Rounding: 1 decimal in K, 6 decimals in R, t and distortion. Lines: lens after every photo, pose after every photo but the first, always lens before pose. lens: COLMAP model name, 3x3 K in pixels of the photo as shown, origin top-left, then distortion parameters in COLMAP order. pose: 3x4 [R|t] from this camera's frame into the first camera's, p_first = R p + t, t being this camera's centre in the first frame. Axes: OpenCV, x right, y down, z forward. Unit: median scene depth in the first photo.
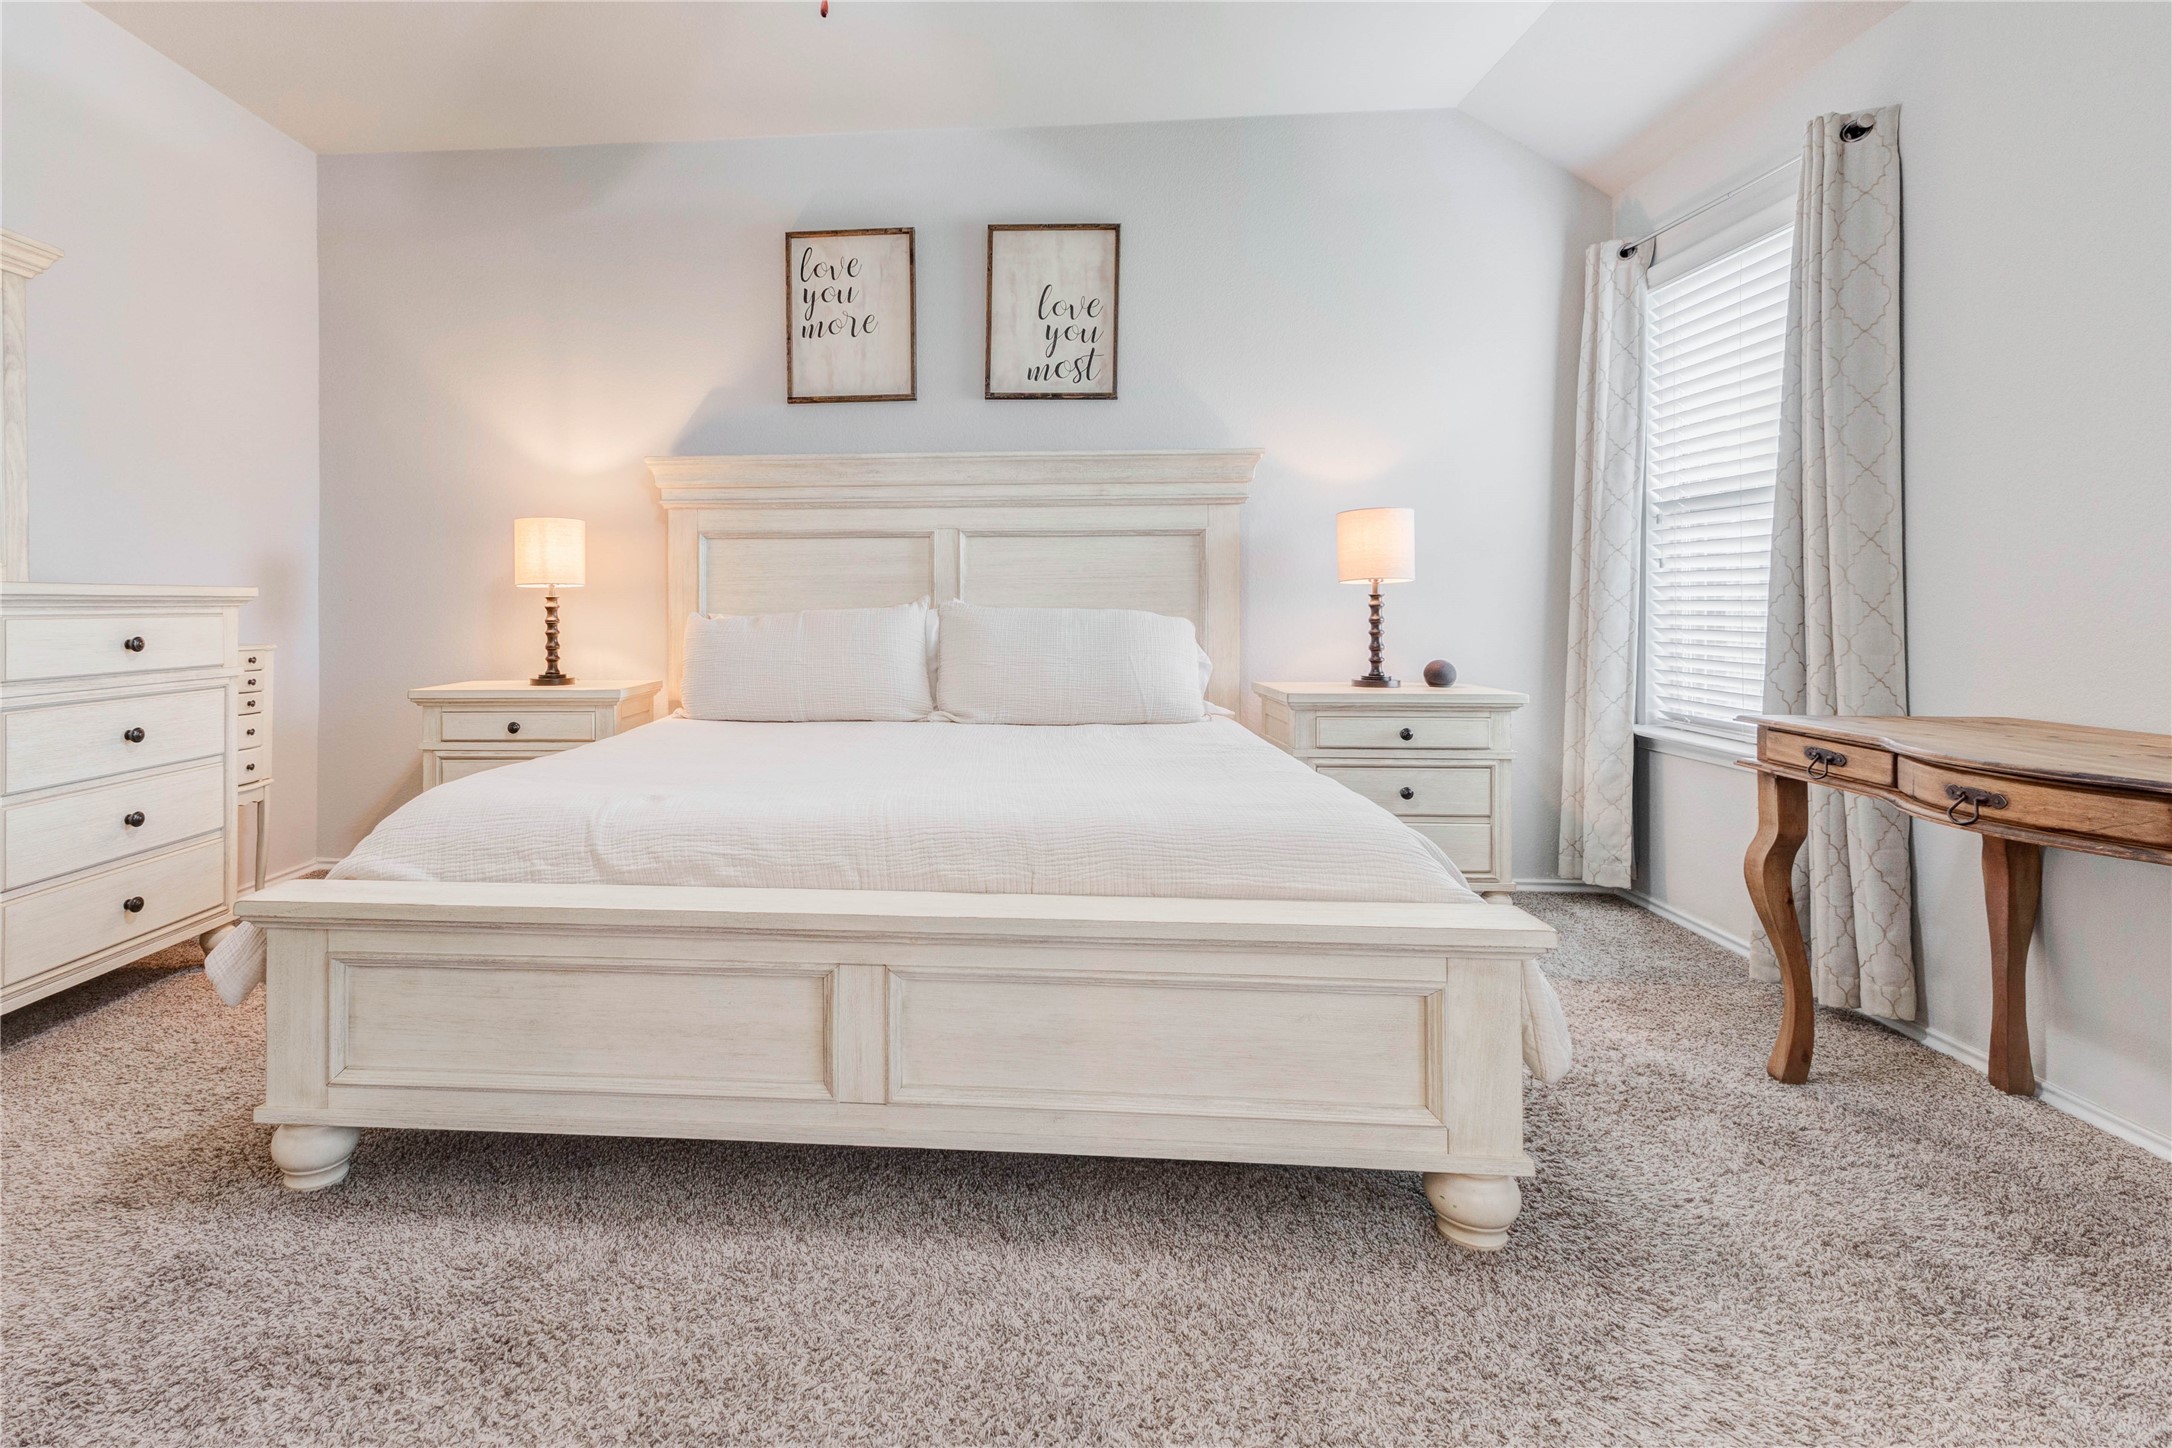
lens RADIAL K [[1094.0, 0, 910.1], [0, 1094.0, 614.6], [0, 0, 1]] dist [0.004801, 0.000402]
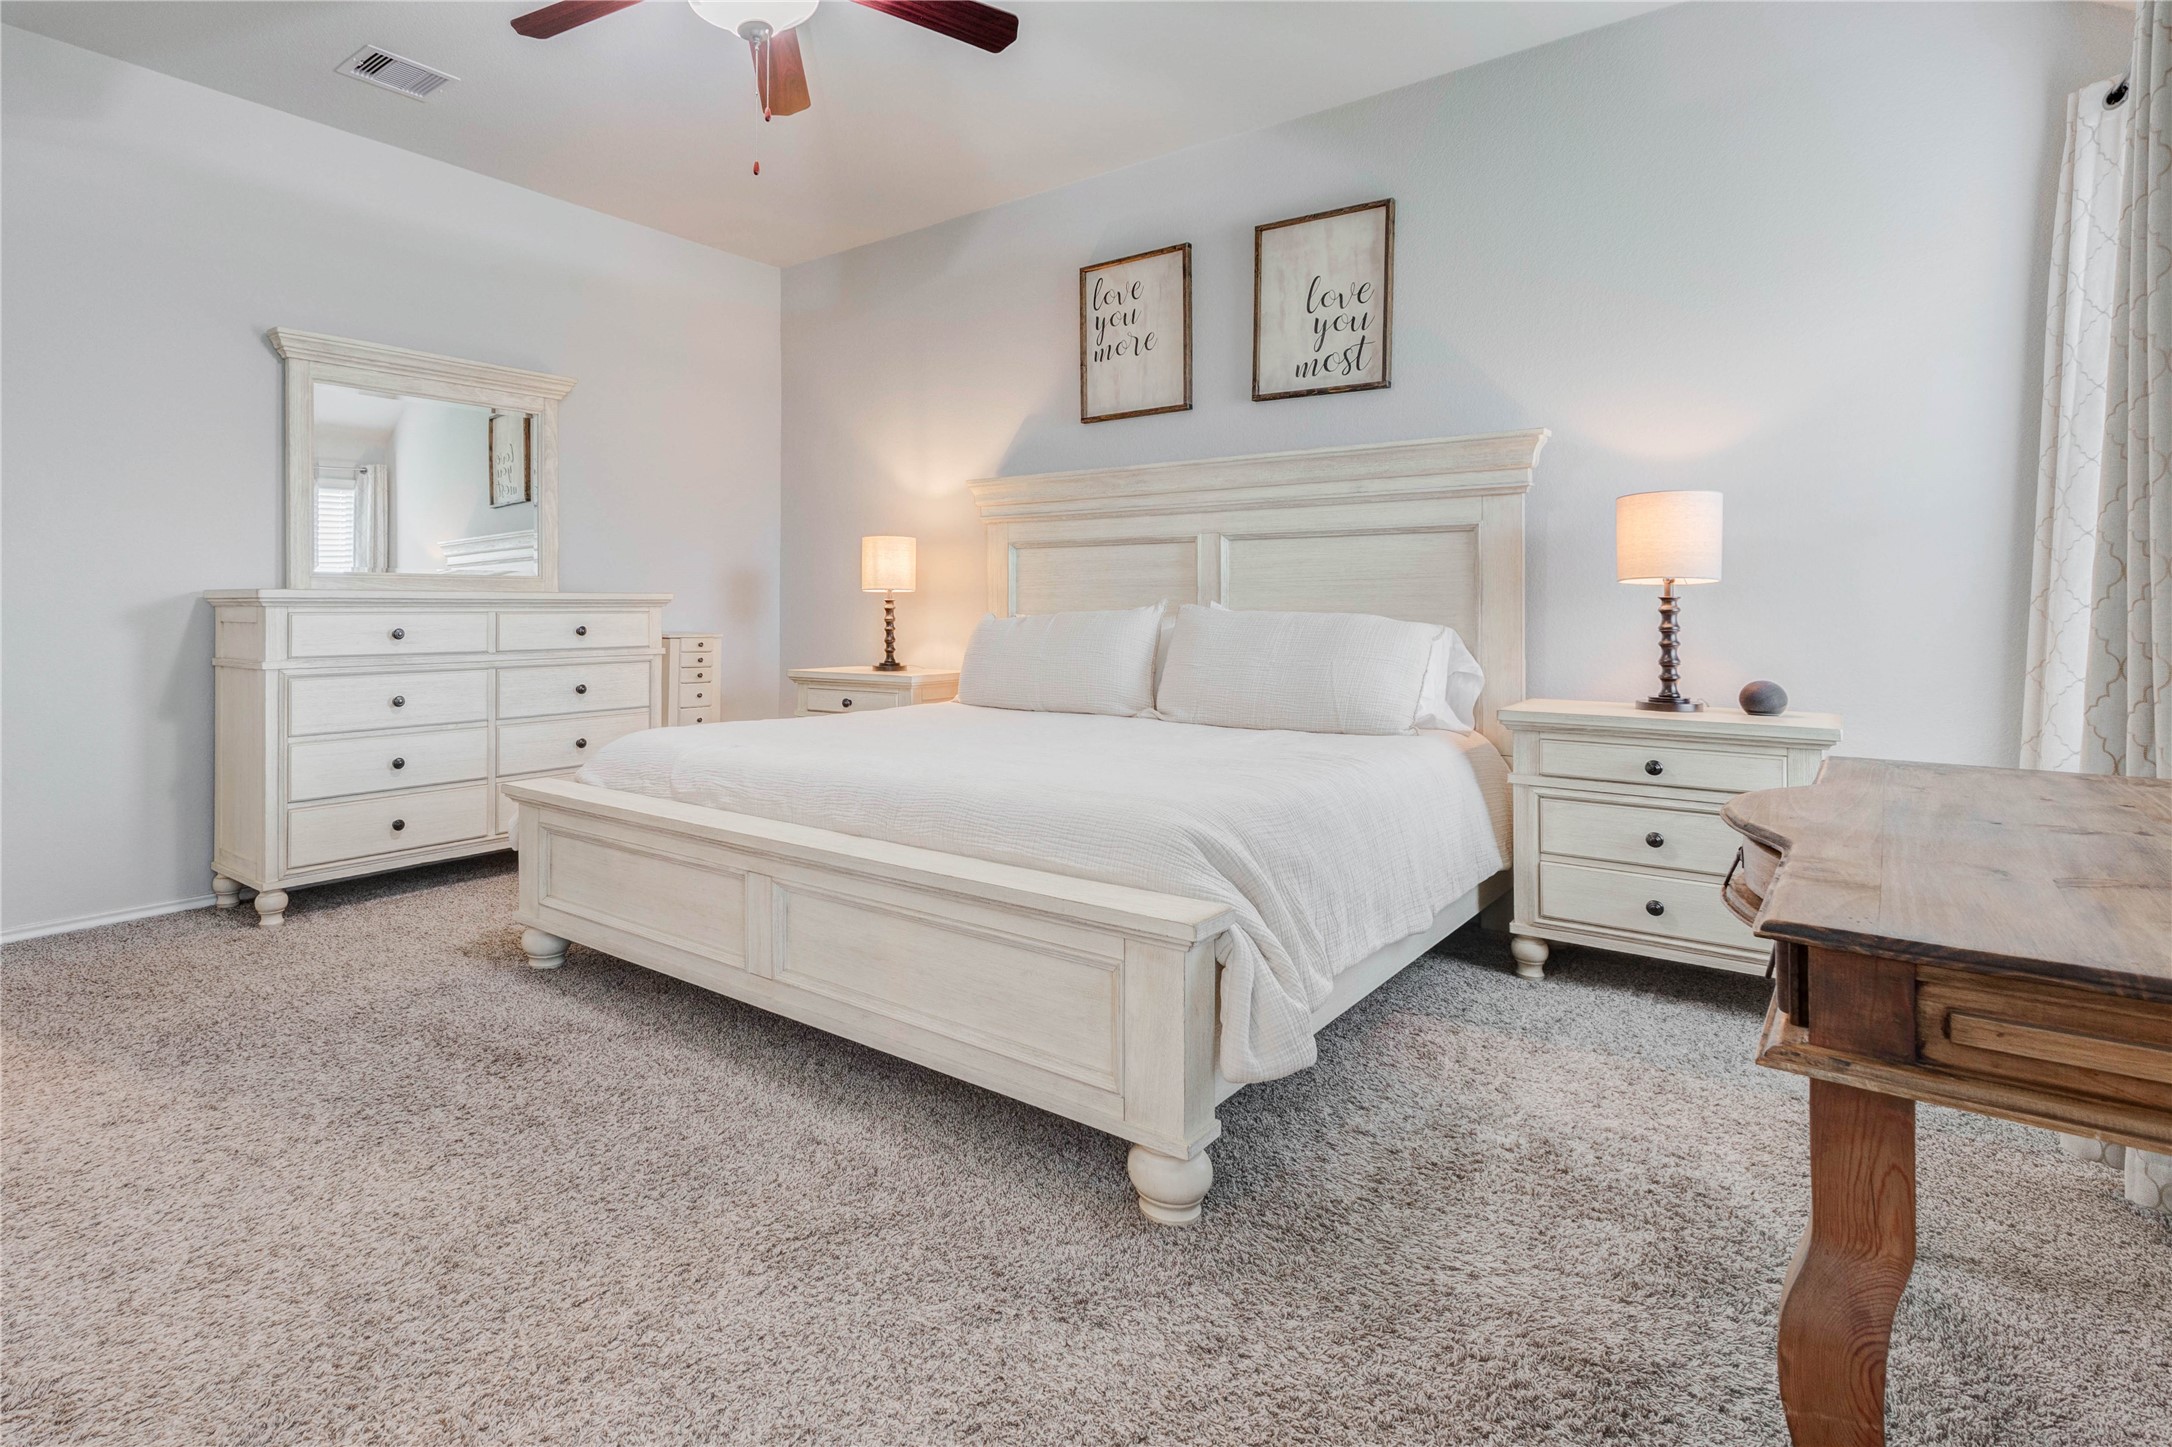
lens RADIAL K [[1124.8, 0, 921.6], [0, 1124.8, 610.4], [0, 0, 1]] dist [0.007211, 0.000909]
pose [[0.809477, 0.005711, -0.587124, 0.443575], [-0.007243, 0.999974, -0.000260, -0.004146], [0.587107, 0.004462, 0.809497, -0.008082]]
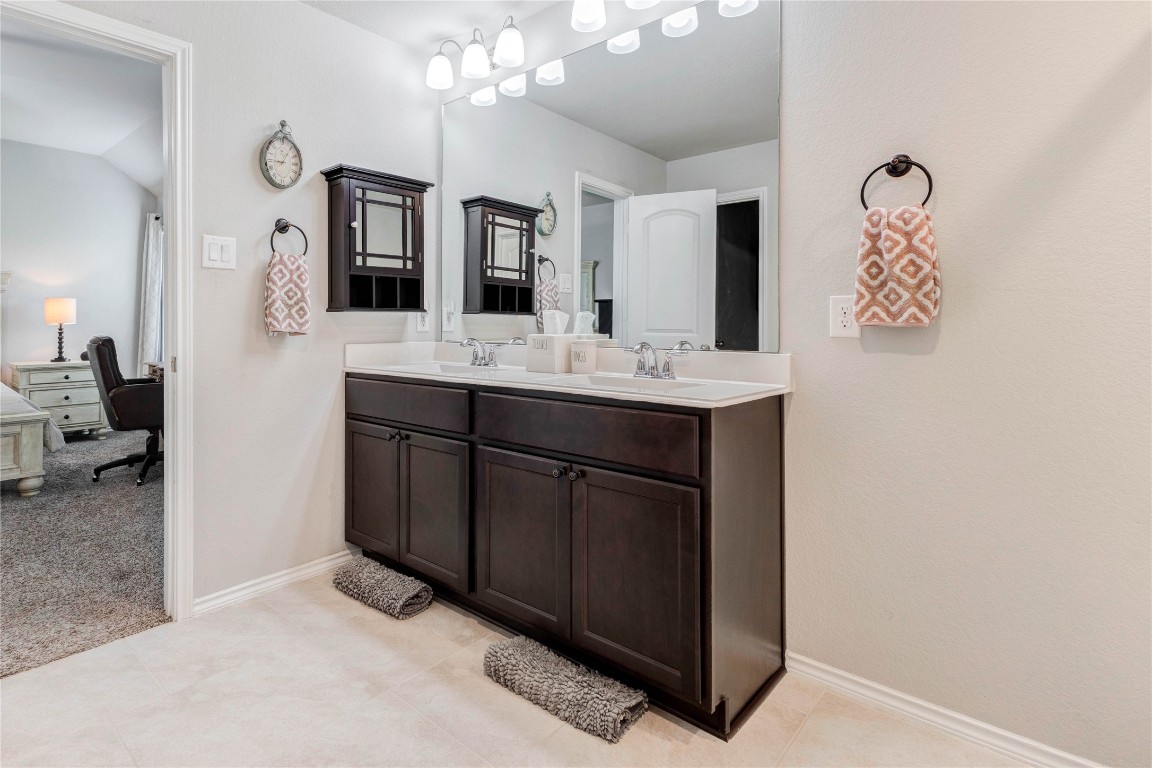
lens RADIAL K [[596.6, 0, 488.8], [0, 596.6, 324.0], [0, 0, 1]] dist [0.007211, 0.000909]
pose [[0.641045, 0.006803, 0.767473, -0.041089], [0.002765, 0.999934, -0.011174, -0.008994], [-0.767499, 0.009285, 0.640983, -0.761006]]
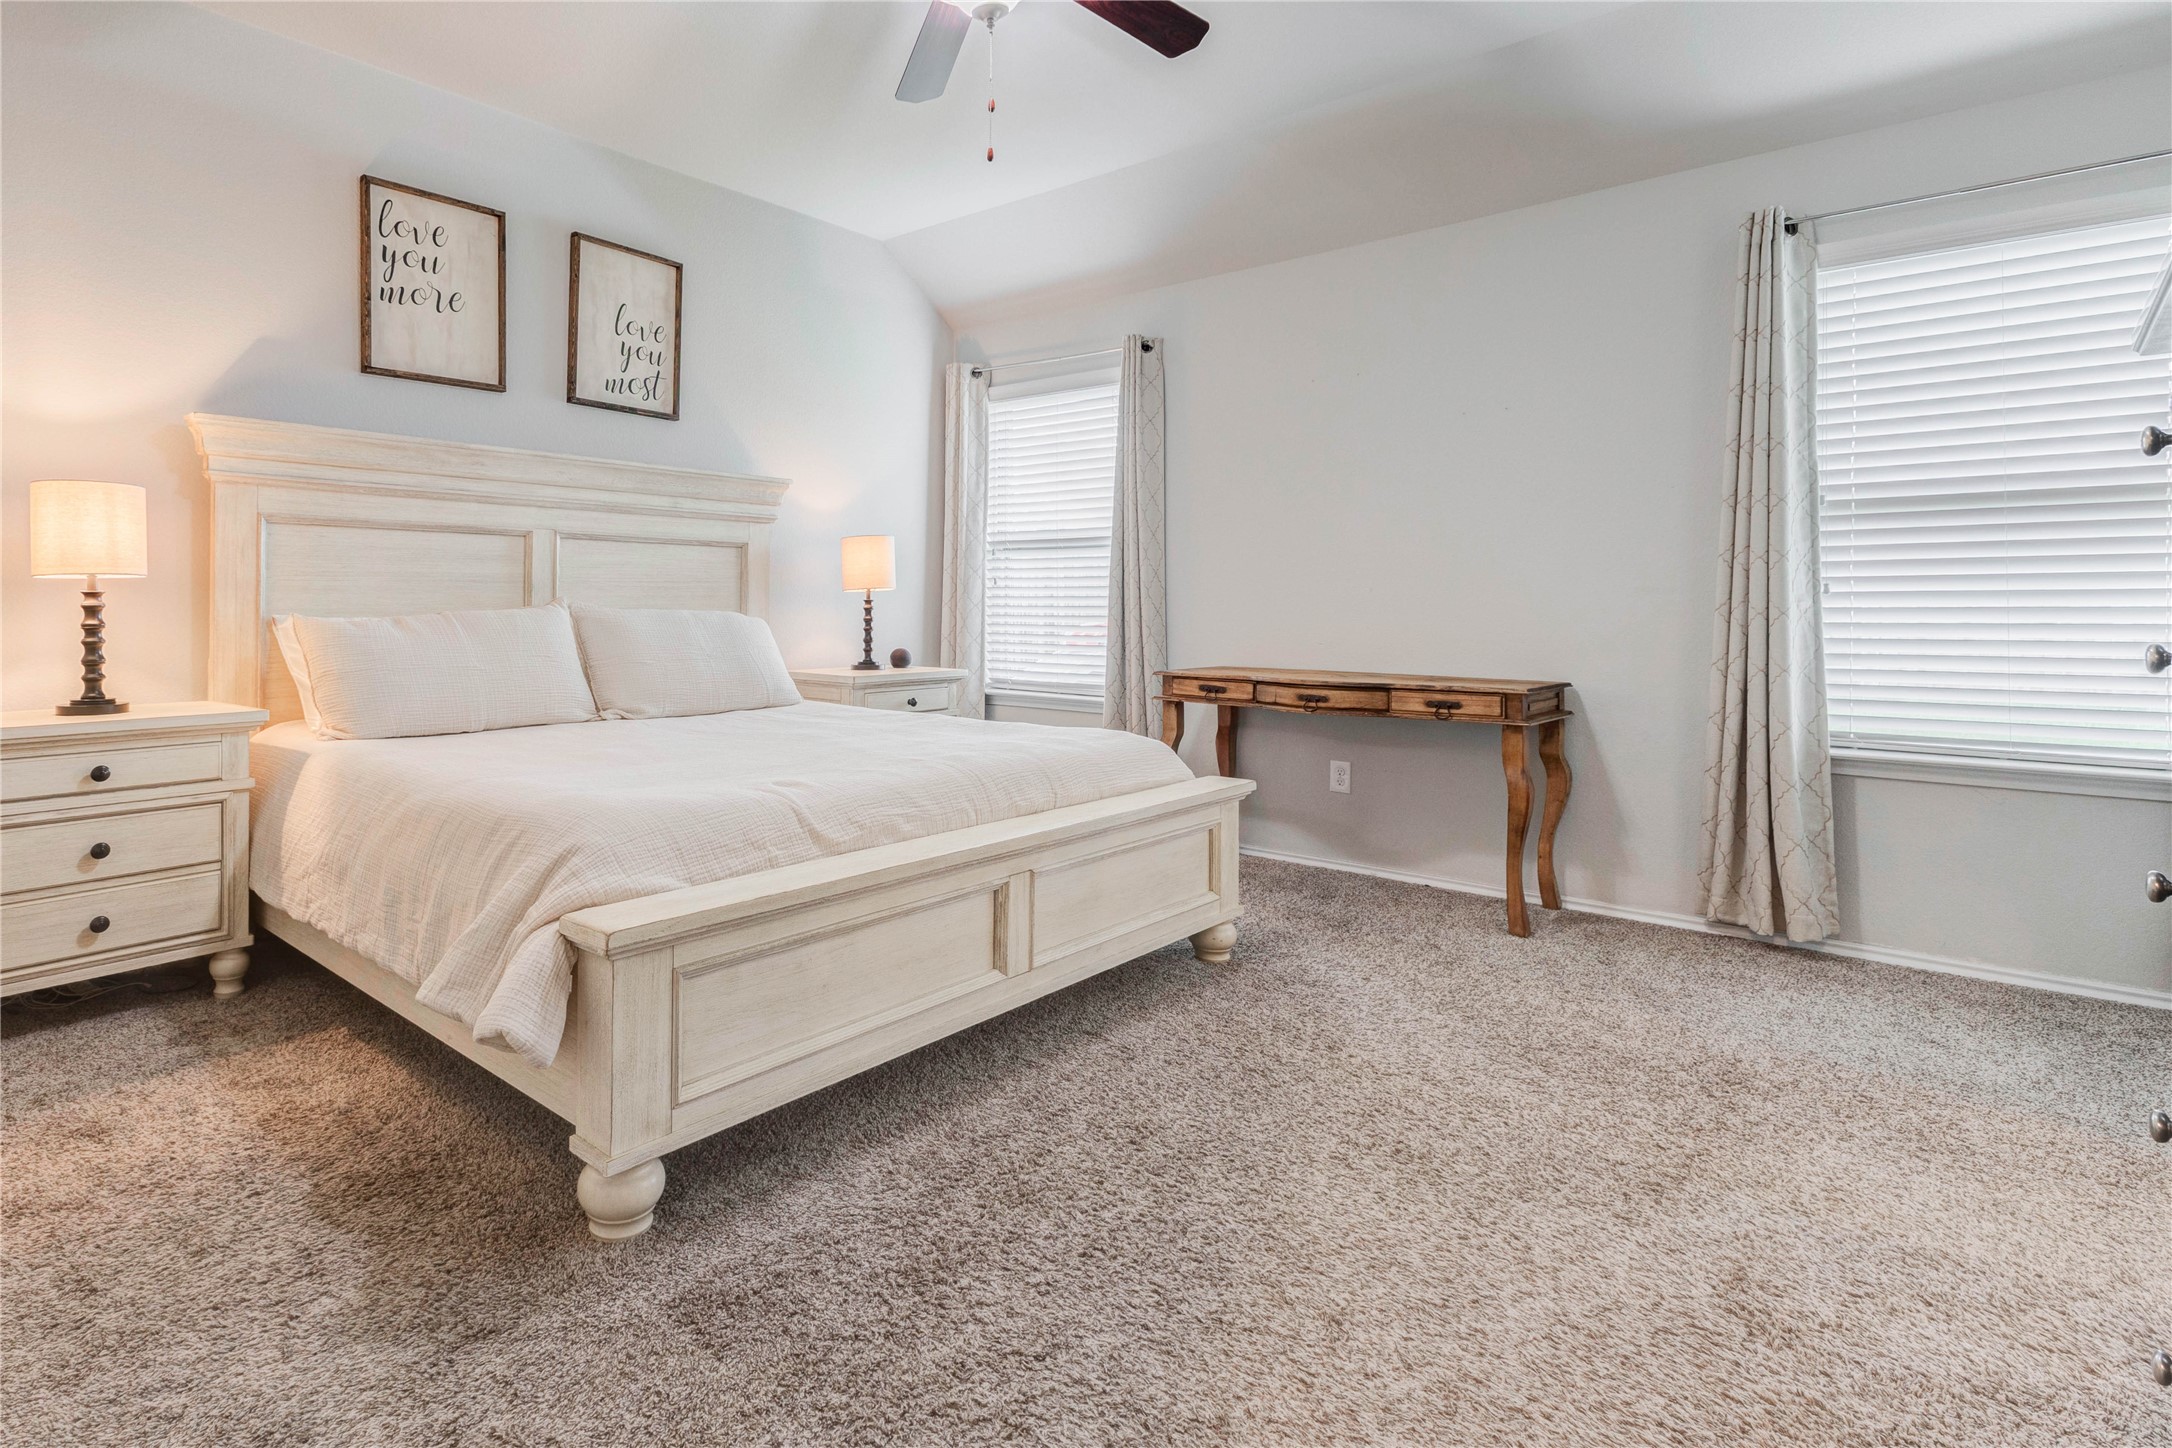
lens RADIAL K [[1124.8, 0, 921.6], [0, 1124.8, 610.9], [0, 0, 1]] dist [0.007211, 0.000909]
pose [[0.614552, 0.002024, 0.788874, -0.572402], [0.001477, 0.999992, -0.003716, -0.000137], [-0.788875, 0.003449, 0.614544, 0.109228]]
